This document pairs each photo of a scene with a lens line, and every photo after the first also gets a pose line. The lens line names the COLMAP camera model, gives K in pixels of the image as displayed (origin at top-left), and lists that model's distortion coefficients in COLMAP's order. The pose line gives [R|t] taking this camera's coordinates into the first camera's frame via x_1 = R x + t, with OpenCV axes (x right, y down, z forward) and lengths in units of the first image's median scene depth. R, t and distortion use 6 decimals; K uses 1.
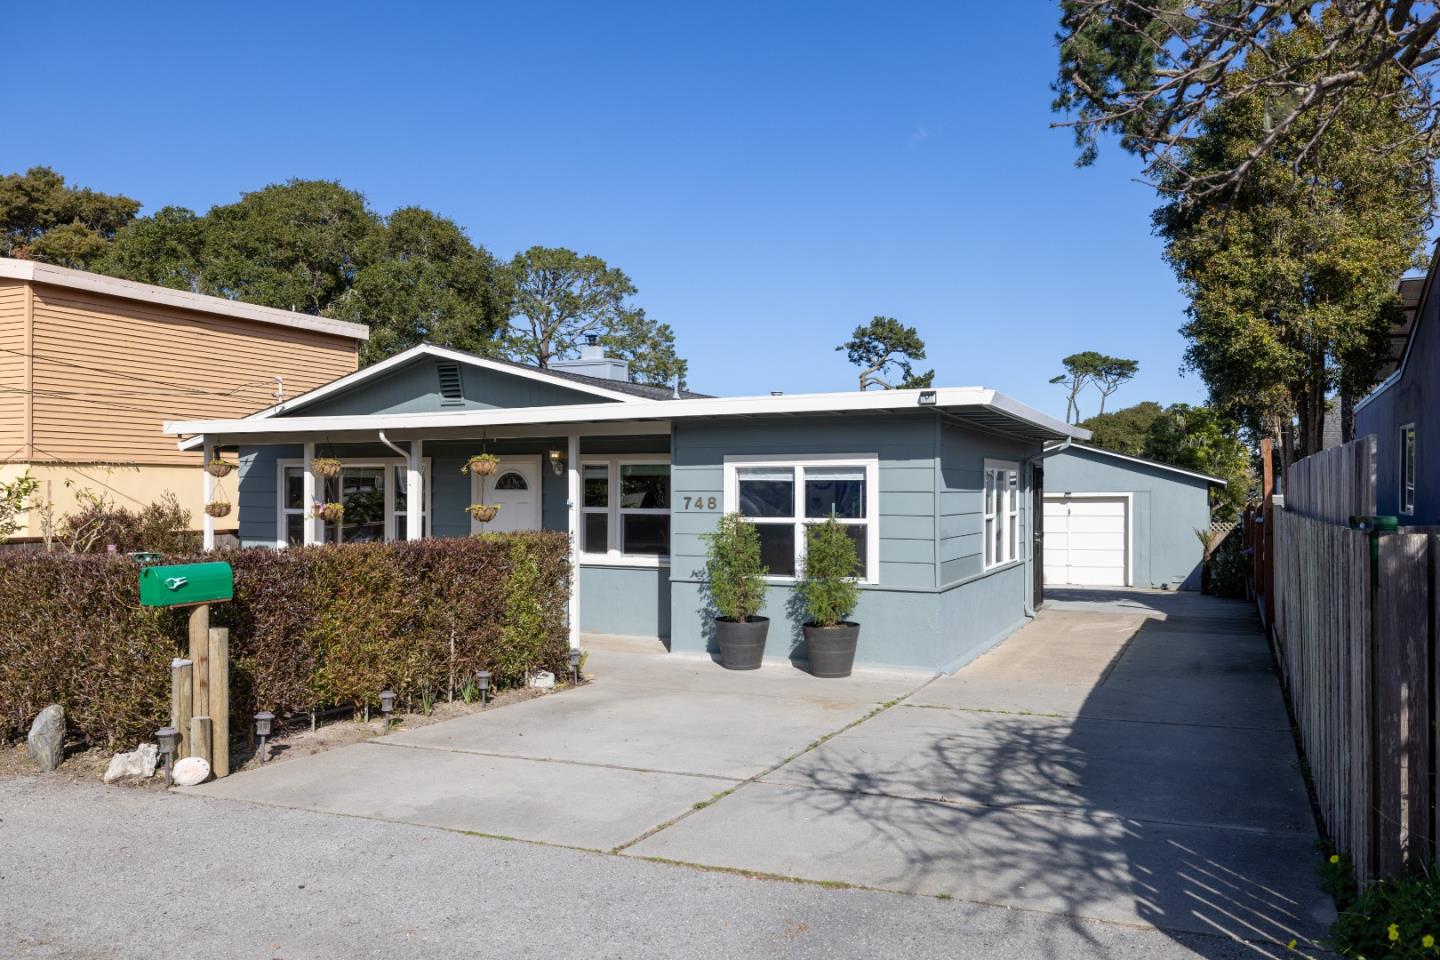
lens RADIAL K [[1148.7, 0, 699.7], [0, 1148.7, 475.7], [0, 0, 1]] dist [0.000007, -0.007660]
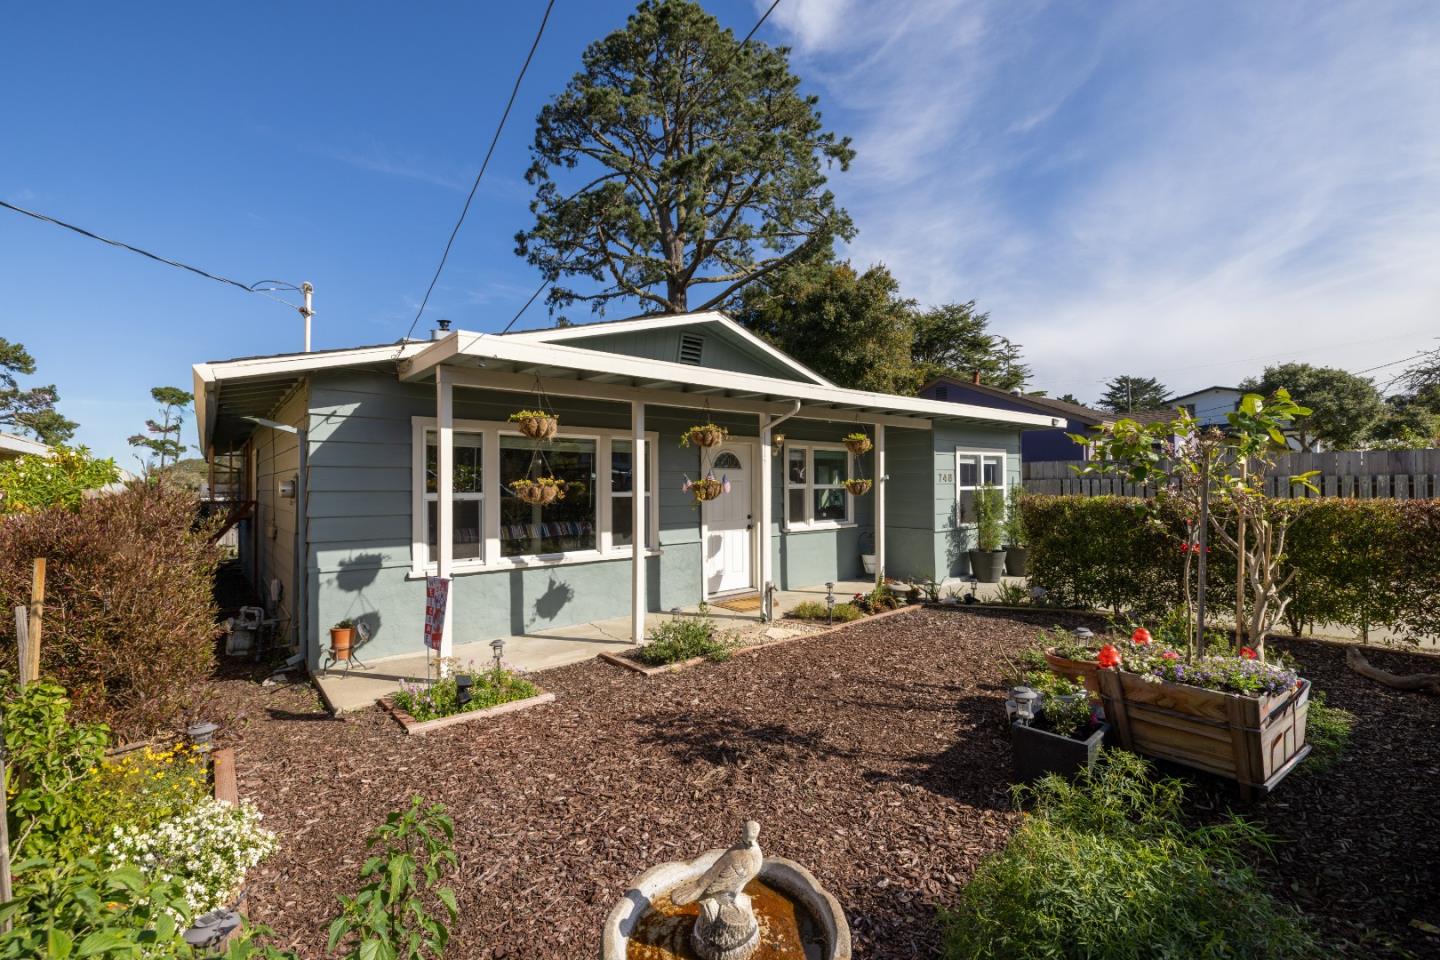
lens RADIAL K [[616.4, 0, 730.7], [0, 616.4, 480.4], [0, 0, 1]] dist [-0.000974, 0.000206]
pose [[0.387847, 0.001361, 0.921723, -0.581572], [-0.002724, 0.999996, -0.000331, 0.019559], [-0.921720, -0.002383, 0.387850, 0.660418]]
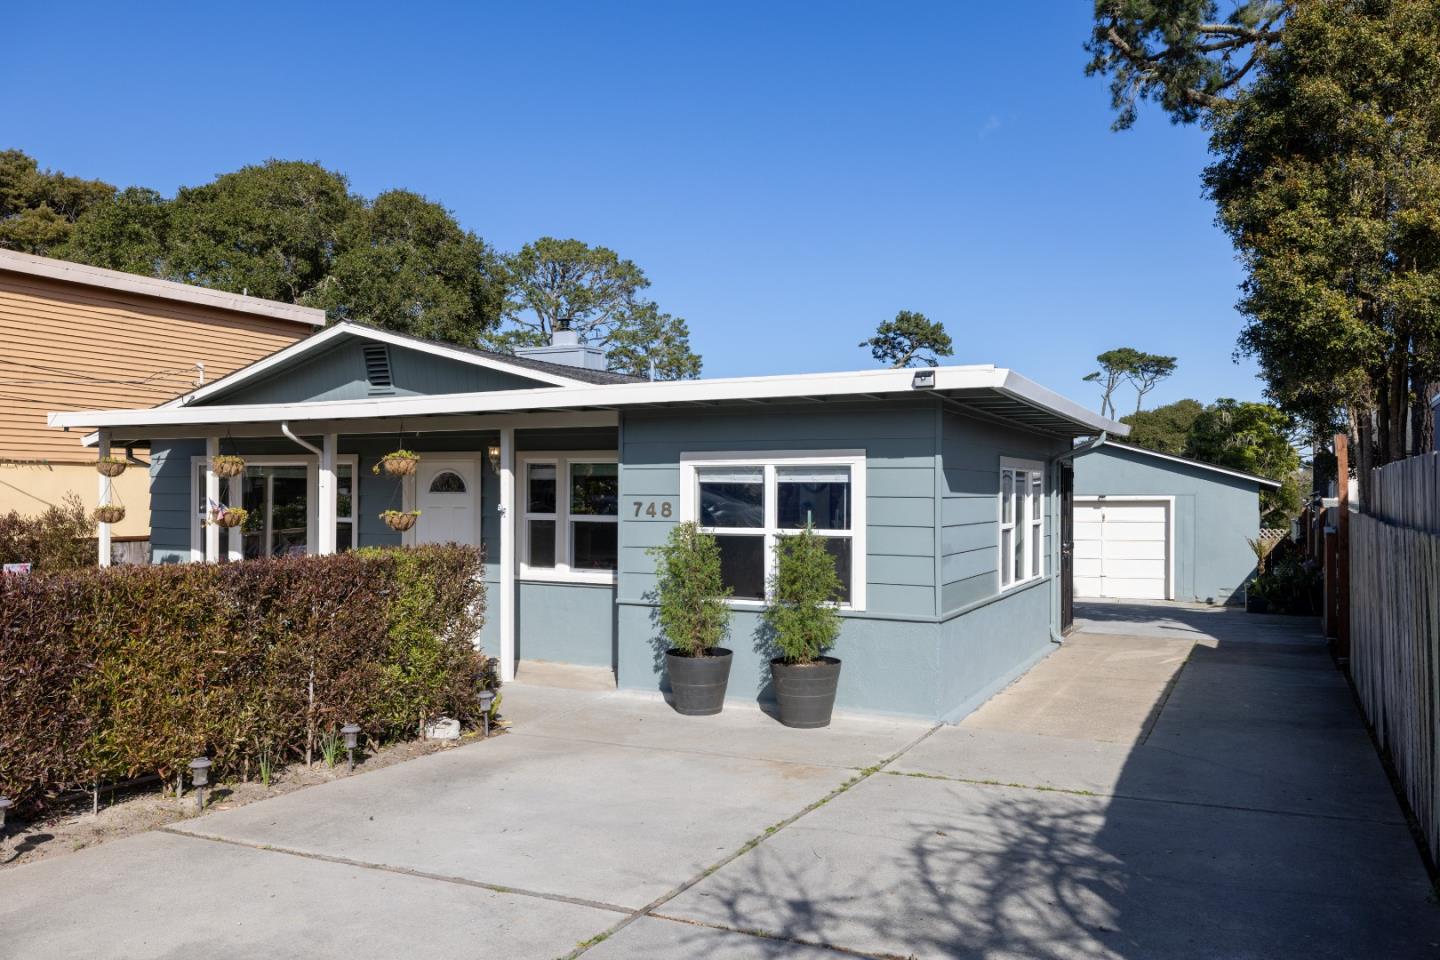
lens RADIAL K [[1148.7, 0, 681.0], [0, 1148.7, 481.1], [0, 0, 1]] dist [0.000007, -0.007660]
pose [[0.999175, 0.002403, -0.040550, 0.037997], [-0.002188, 0.999983, 0.005349, -0.000937], [0.040562, -0.005256, 0.999163, 0.120460]]
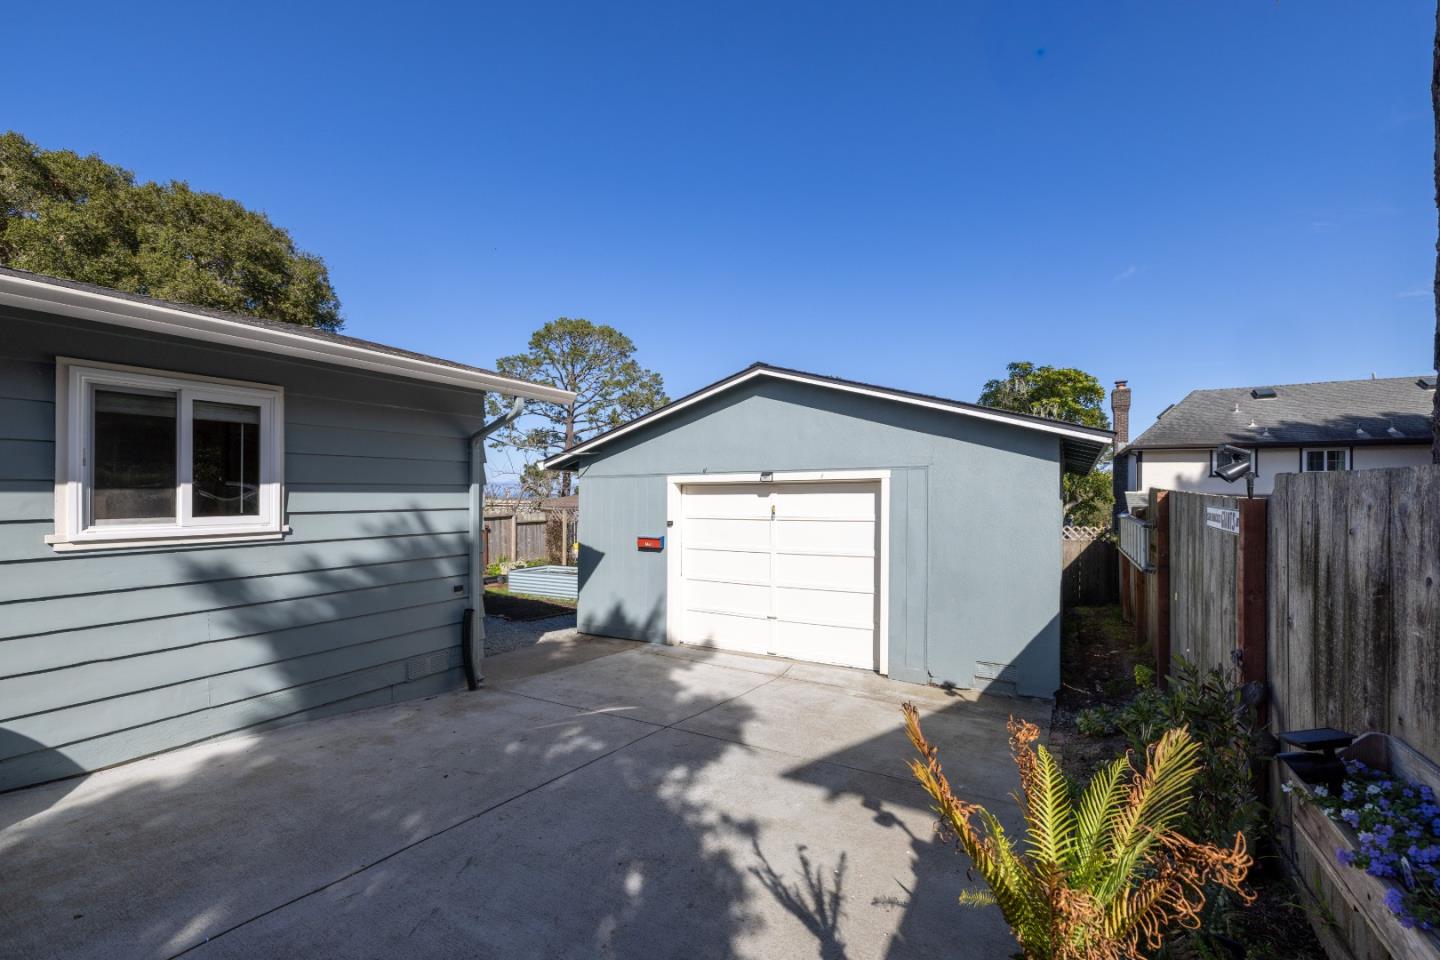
lens RADIAL K [[616.4, 0, 724.4], [0, 616.4, 486.8], [0, 0, 1]] dist [-0.000974, 0.000206]
pose [[0.996754, 0.000644, -0.080505, 0.493428], [-0.000641, 1.000000, 0.000060, 0.032038], [0.080505, -0.000008, 0.996754, 1.116150]]
